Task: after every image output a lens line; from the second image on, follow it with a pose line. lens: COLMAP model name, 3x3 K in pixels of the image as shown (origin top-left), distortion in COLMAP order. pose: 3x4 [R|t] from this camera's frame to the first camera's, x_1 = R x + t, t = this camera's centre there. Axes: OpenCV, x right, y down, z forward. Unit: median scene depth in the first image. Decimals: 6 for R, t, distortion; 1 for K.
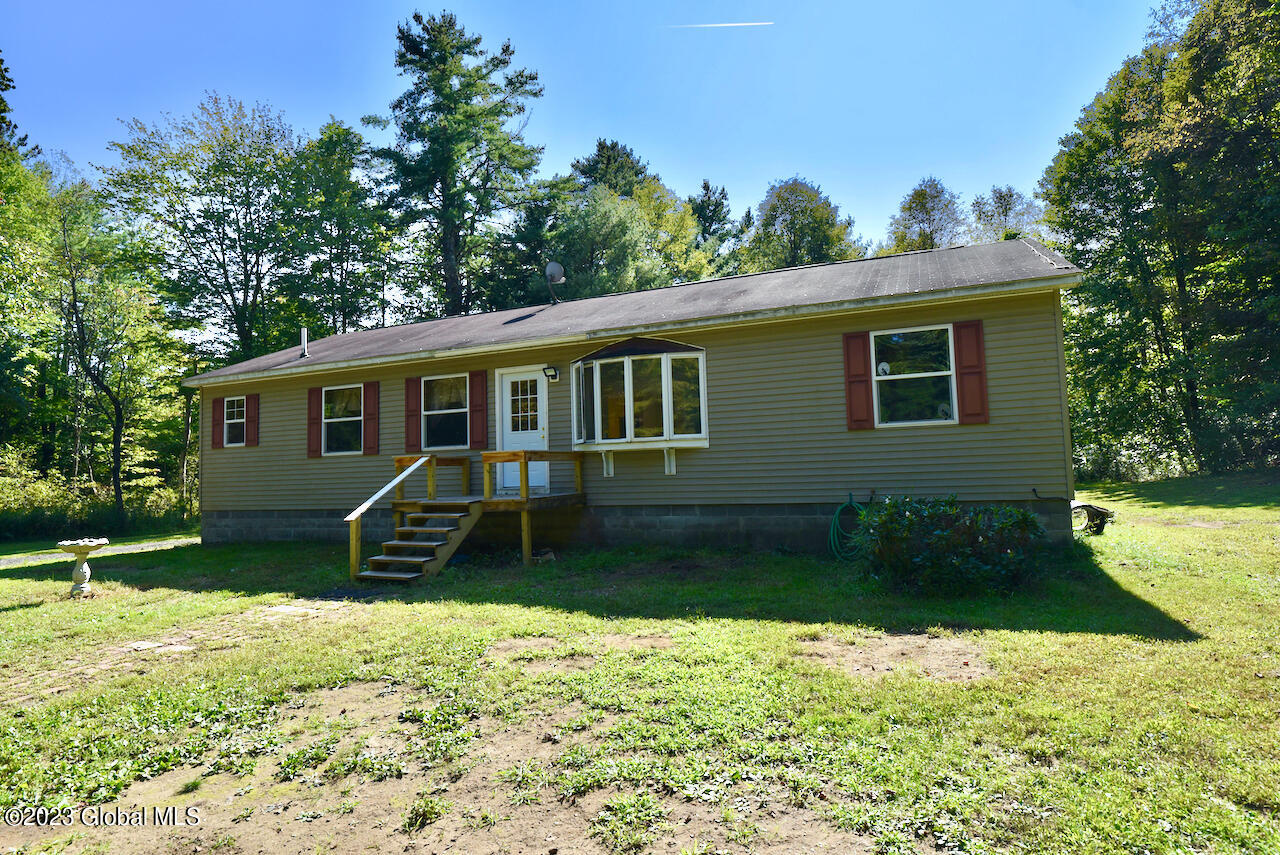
lens RADIAL K [[692.2, 0, 657.6], [0, 692.2, 428.1], [0, 0, 1]] dist [-0.017656, -0.001920]
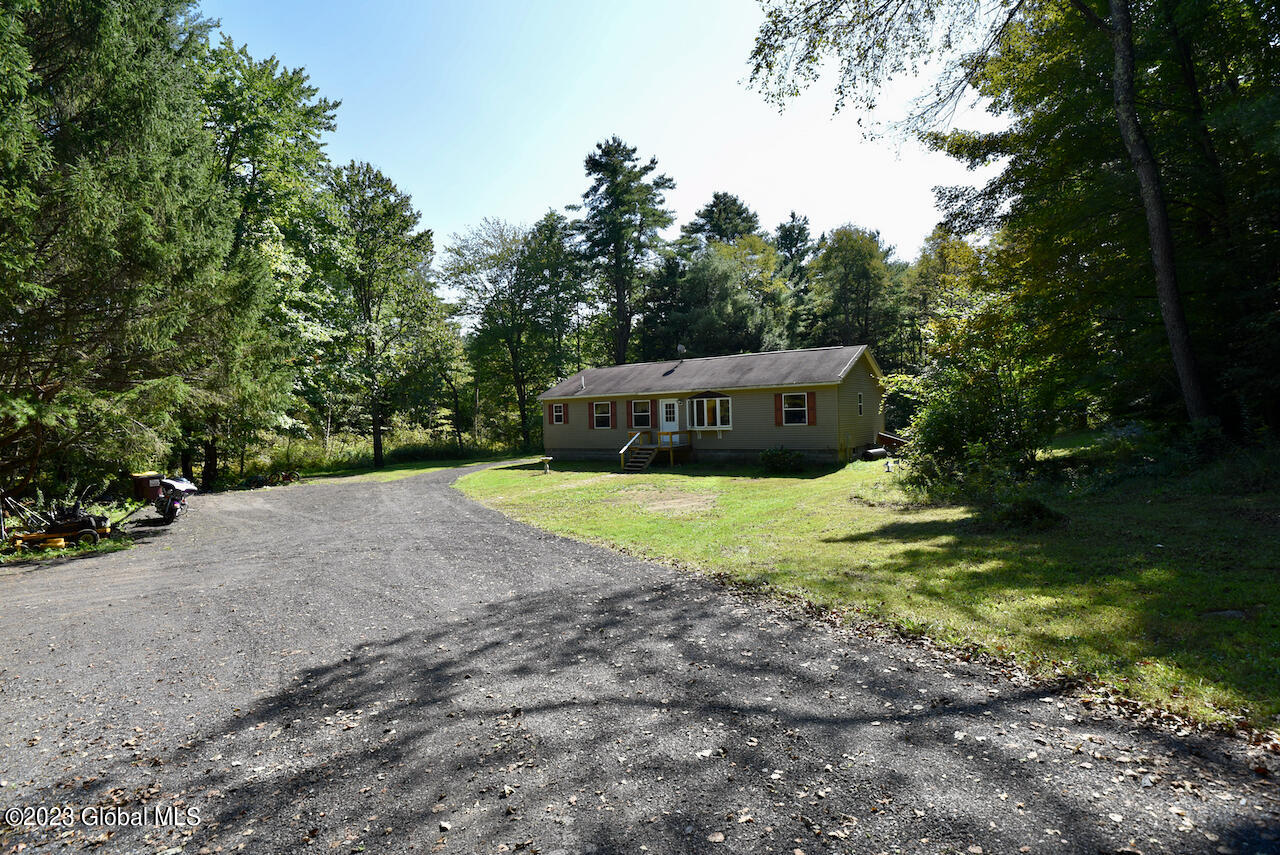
lens RADIAL K [[619.0, 0, 663.5], [0, 619.0, 426.9], [0, 0, 1]] dist [-0.022696, -0.000173]
pose [[0.982294, 0.006776, -0.187225, 0.233180], [0.009742, 0.996146, 0.087166, -0.181461], [0.187094, -0.087447, 0.978442, -1.360889]]
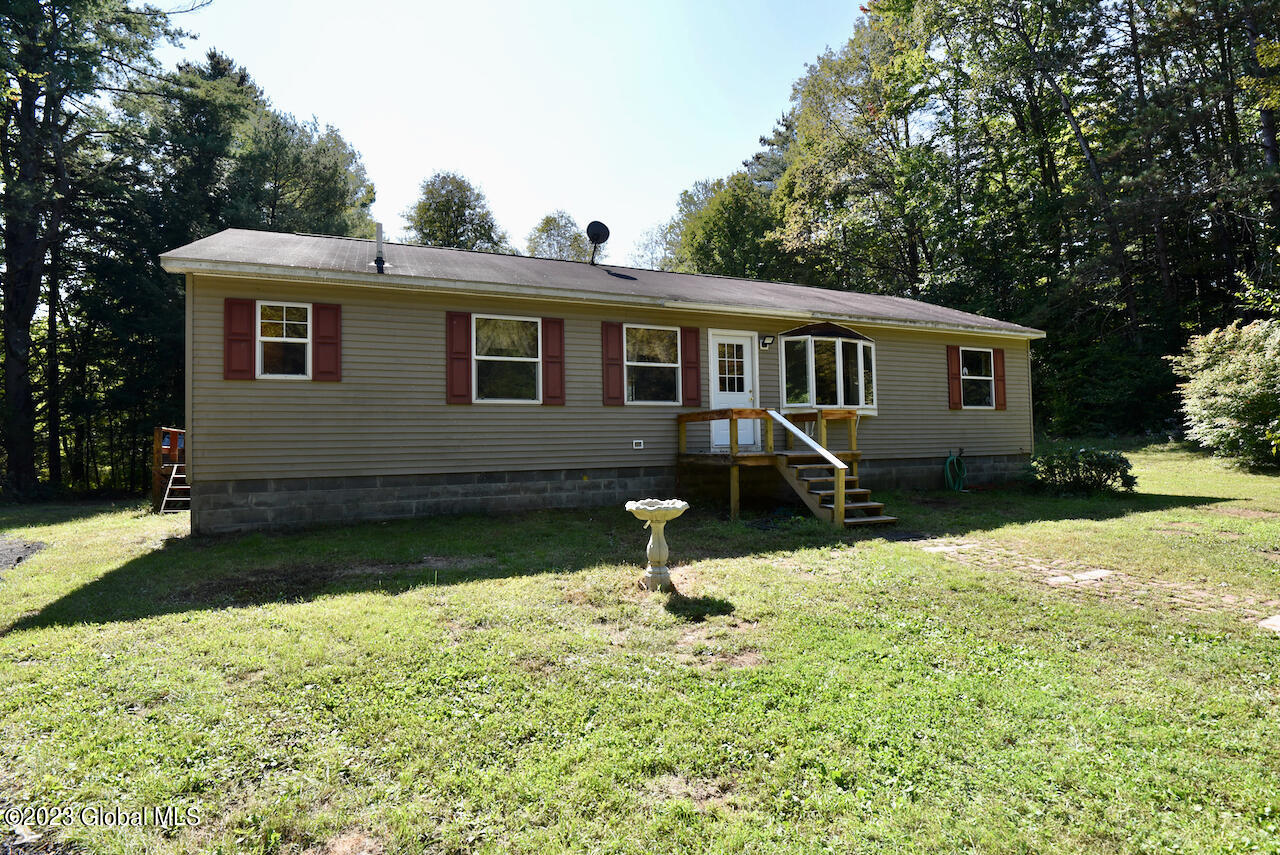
lens RADIAL K [[630.3, 0, 640.0], [0, 630.3, 427.5], [0, 0, 1]] dist [-0.024844, -0.001729]
pose [[0.695721, 0.032204, 0.717590, -0.914737], [-0.058576, 0.998211, 0.011993, 0.051368], [-0.715920, -0.050378, 0.696363, 0.404123]]
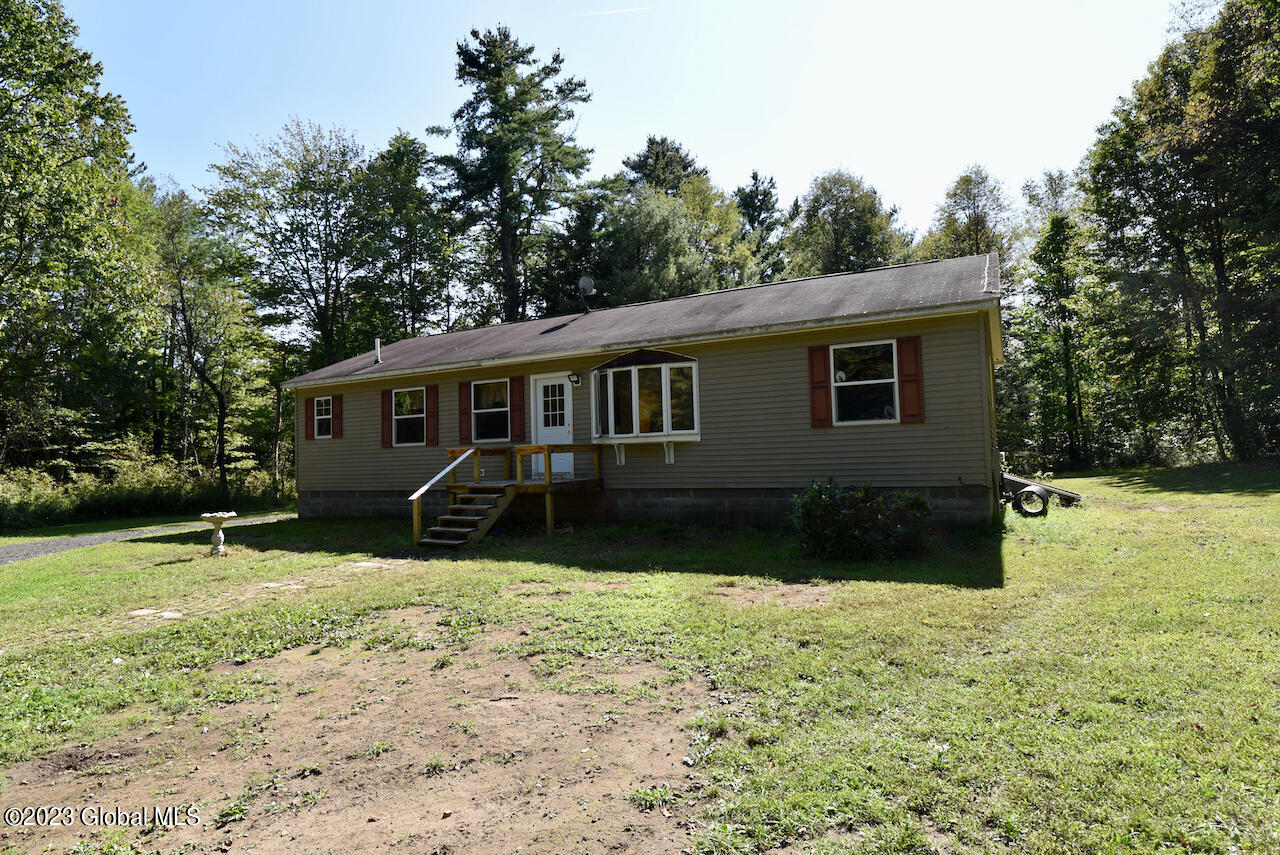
lens RADIAL K [[692.2, 0, 657.6], [0, 692.2, 428.1], [0, 0, 1]] dist [-0.017656, -0.001920]
pose [[0.995819, -0.002406, -0.091320, 0.091285], [0.004736, 0.999669, 0.025300, -0.021471], [0.091228, -0.025627, 0.995500, -0.172526]]
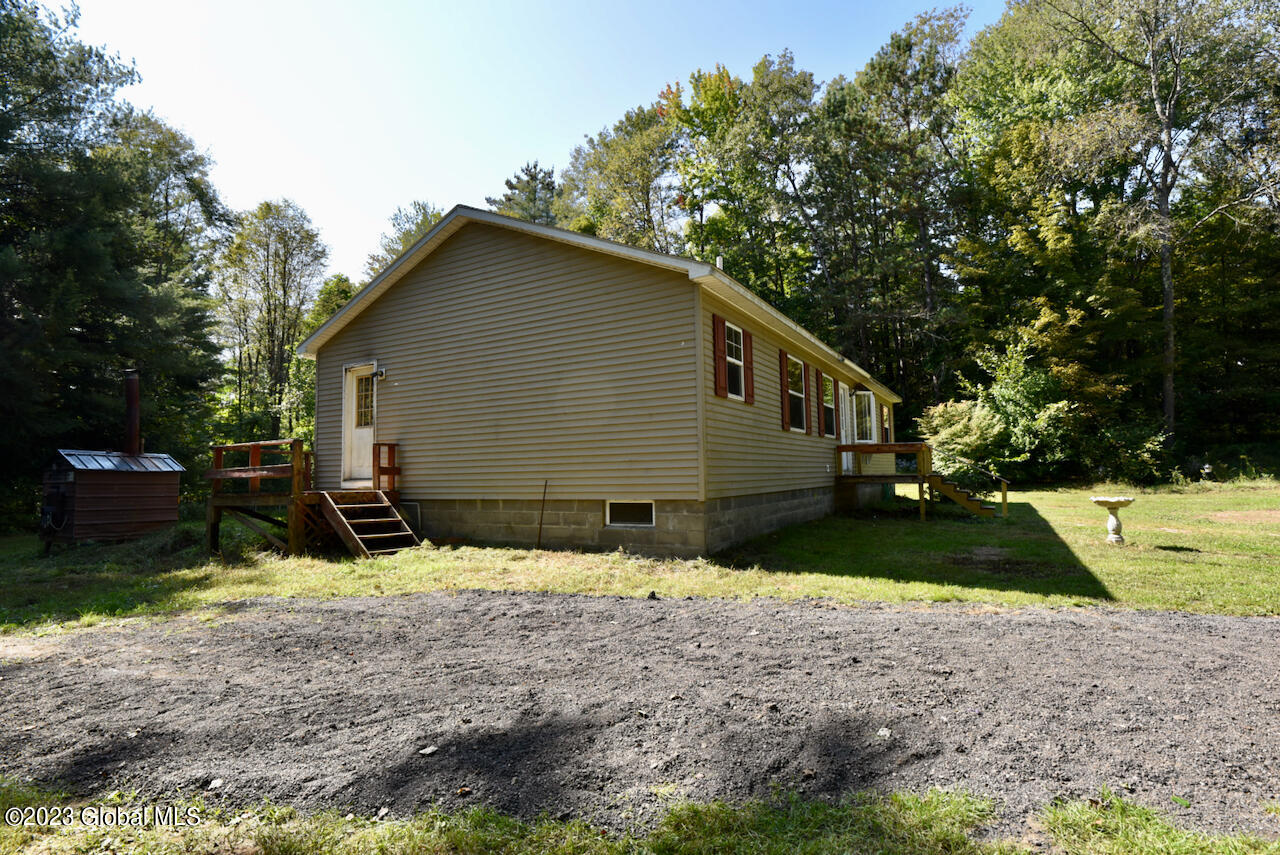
lens RADIAL K [[630.3, 0, 640.0], [0, 630.3, 427.5], [0, 0, 1]] dist [-0.024844, -0.001729]
pose [[0.134106, 0.093879, 0.986510, -1.392403], [-0.073988, 0.993673, -0.084503, 0.126848], [-0.988201, -0.061658, 0.140203, 1.141248]]
